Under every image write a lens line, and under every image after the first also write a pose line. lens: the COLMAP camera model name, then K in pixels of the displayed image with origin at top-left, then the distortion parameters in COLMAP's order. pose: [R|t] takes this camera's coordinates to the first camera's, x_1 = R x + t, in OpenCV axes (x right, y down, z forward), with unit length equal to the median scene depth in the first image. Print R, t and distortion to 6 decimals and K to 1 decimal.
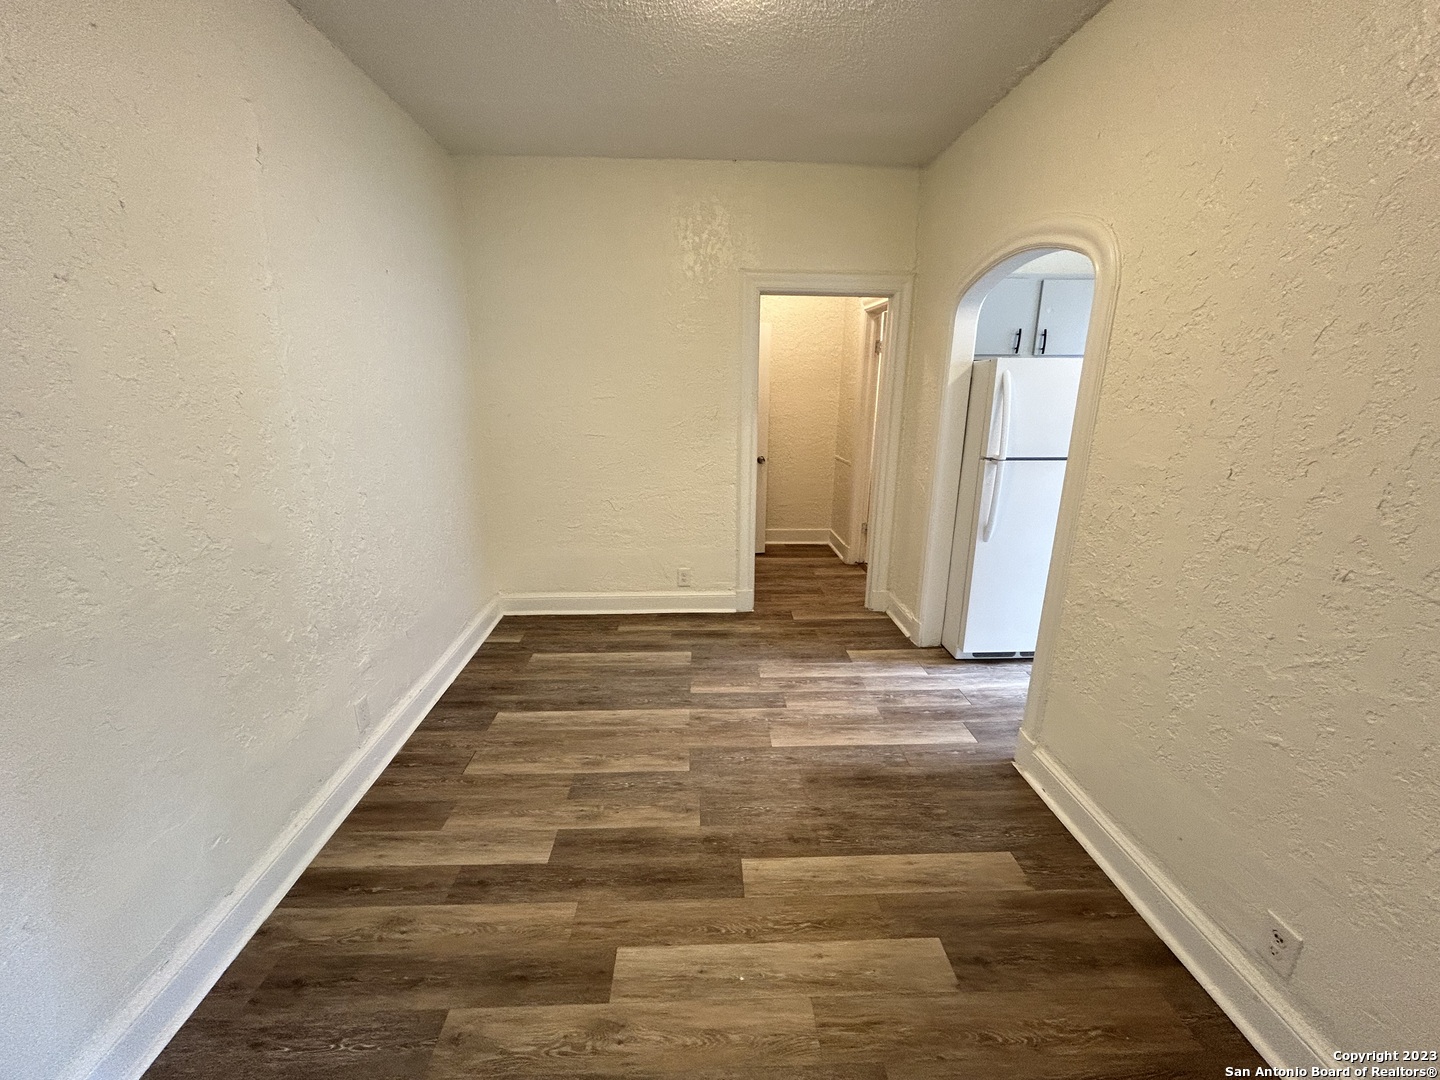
lens RADIAL K [[582.8, 0, 701.8], [0, 582.8, 534.4], [0, 0, 1]] dist [0.000484, 0.000039]
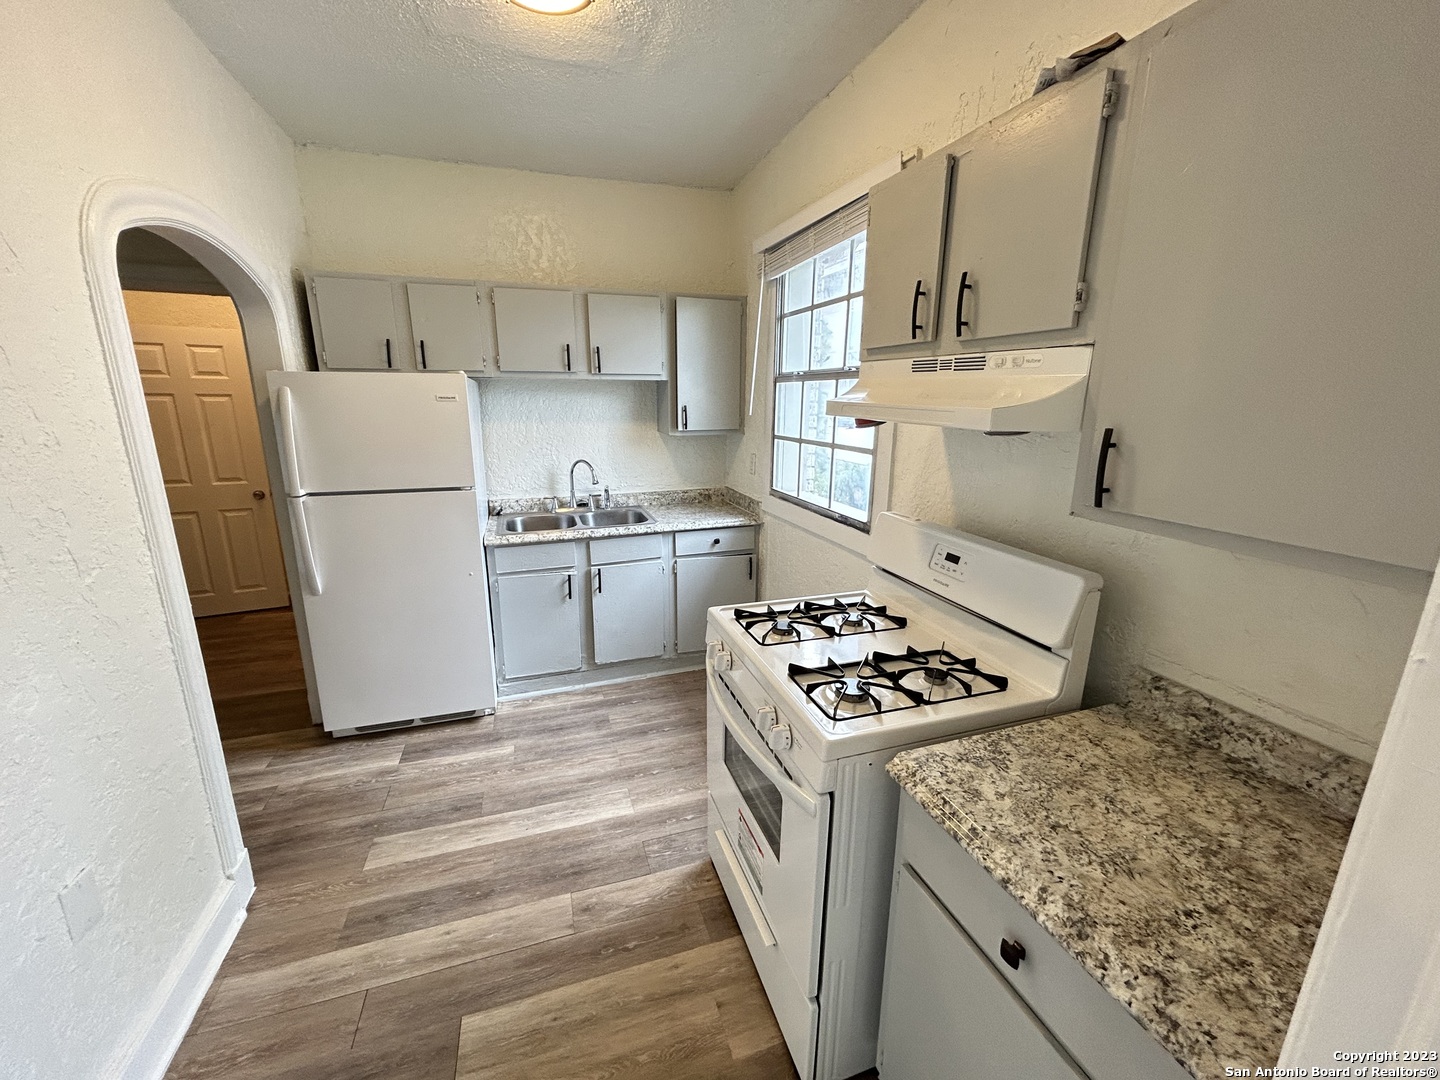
lens RADIAL K [[575.4, 0, 720.0], [0, 575.4, 540.0], [0, 0, 1]] dist [0.000031, 0.000048]
pose [[0.954717, -0.067746, 0.289699, 0.737721], [0.073097, 0.997295, -0.007678, -0.017291], [-0.288396, 0.028506, 0.957087, 0.066737]]
